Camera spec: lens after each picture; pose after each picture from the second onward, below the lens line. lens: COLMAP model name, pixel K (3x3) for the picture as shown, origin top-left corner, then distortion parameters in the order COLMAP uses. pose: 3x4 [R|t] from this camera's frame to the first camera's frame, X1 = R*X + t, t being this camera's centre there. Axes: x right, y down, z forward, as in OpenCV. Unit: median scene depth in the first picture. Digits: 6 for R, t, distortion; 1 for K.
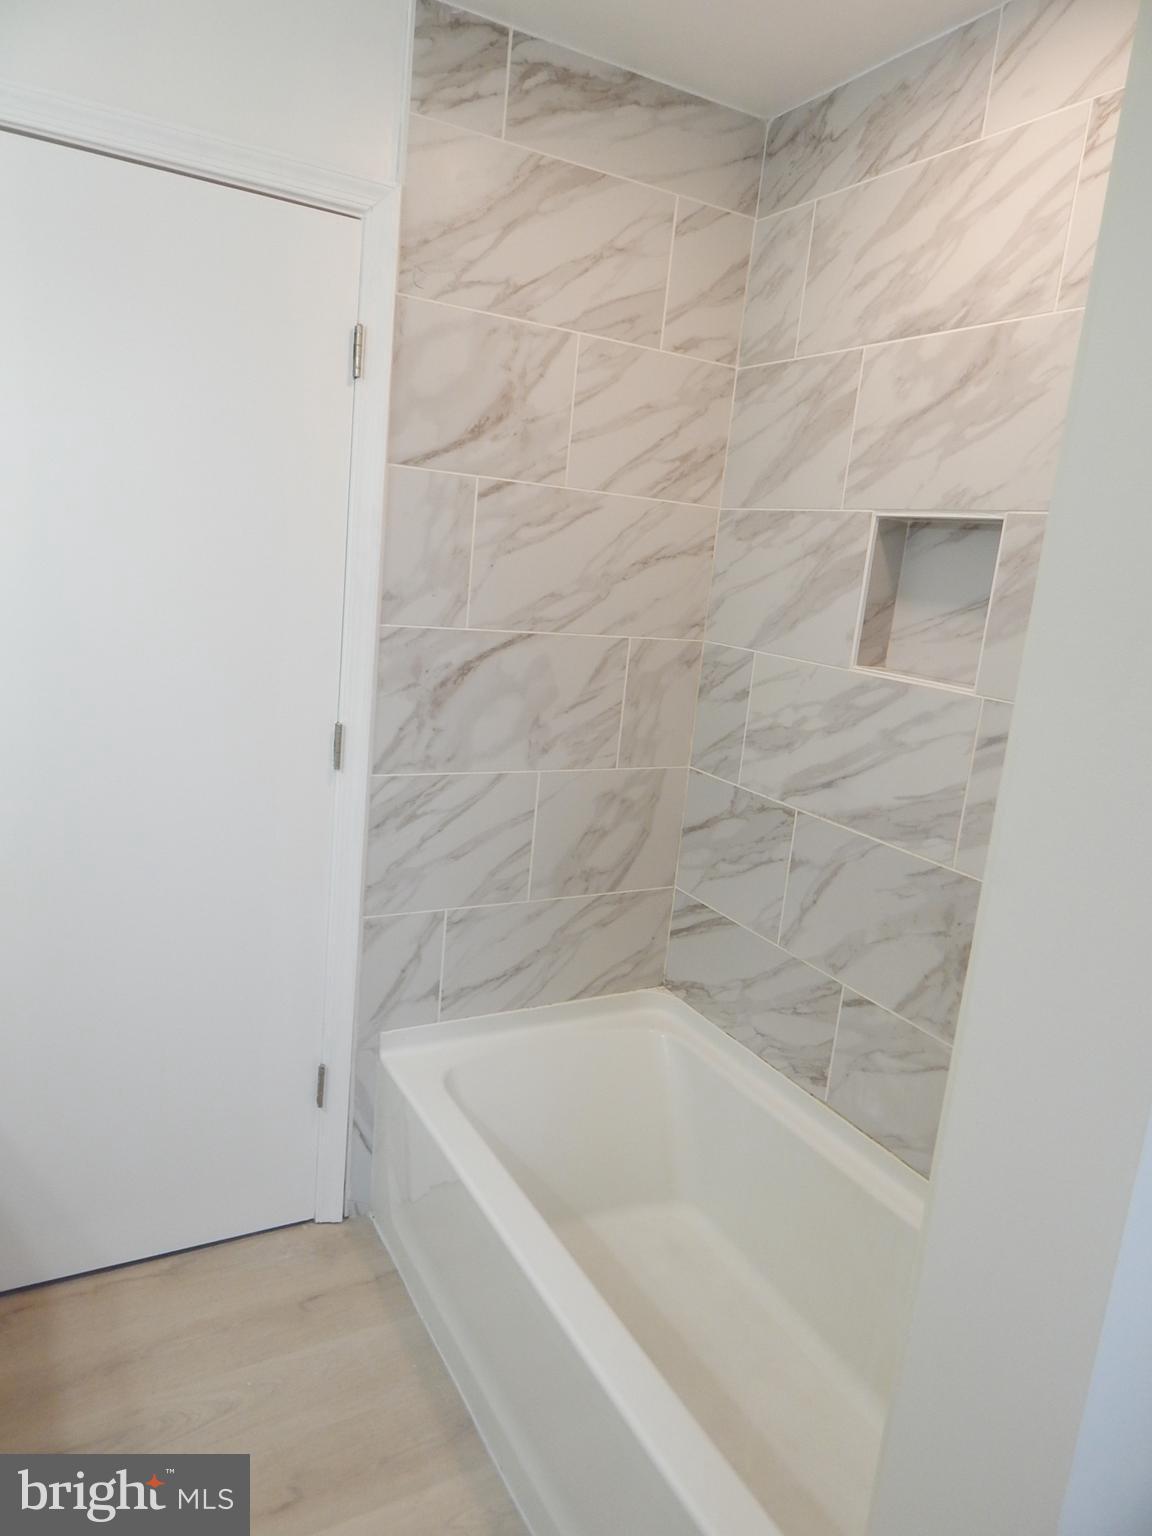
lens RADIAL K [[1005.1, 0, 576.0], [0, 1005.1, 768.0], [0, 0, 1]] dist [0.001680, -0.002859]
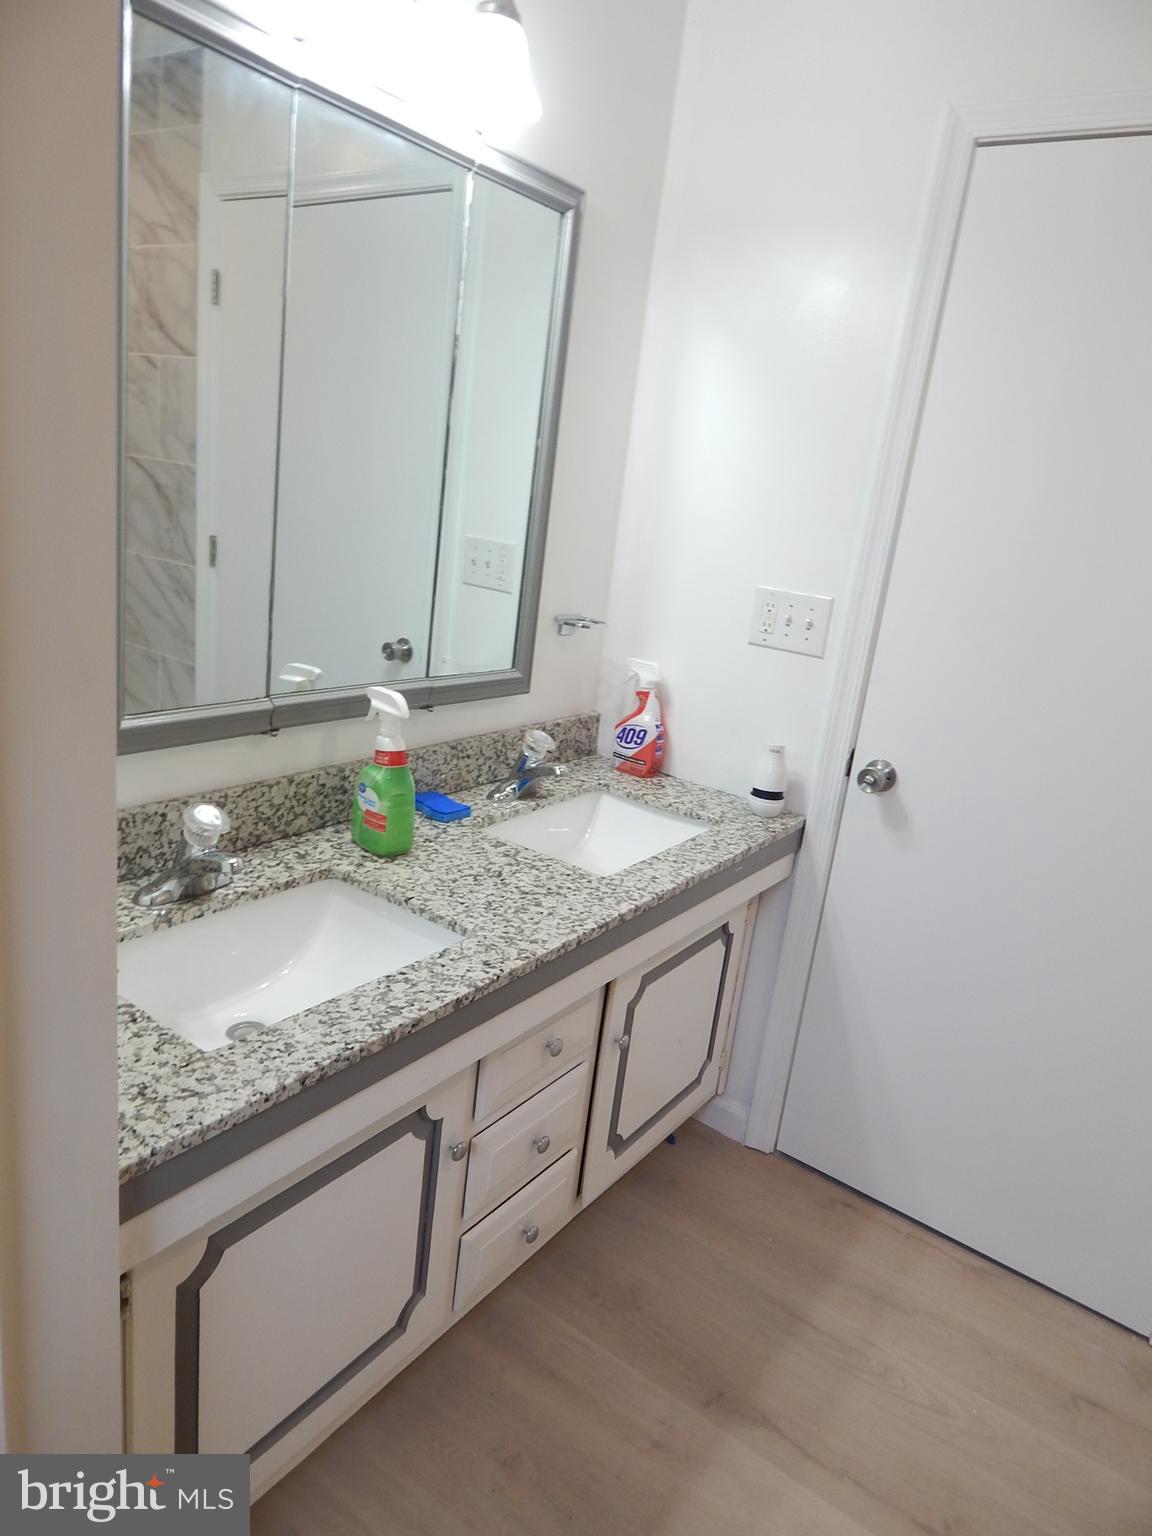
lens RADIAL K [[1005.1, 0, 576.0], [0, 1005.1, 768.0], [0, 0, 1]] dist [0.001680, -0.002859]
pose [[0.431146, 0.213558, -0.876645, 0.202673], [-0.253282, 0.961166, 0.109581, 0.012216], [0.866003, 0.174793, 0.468493, 0.103726]]
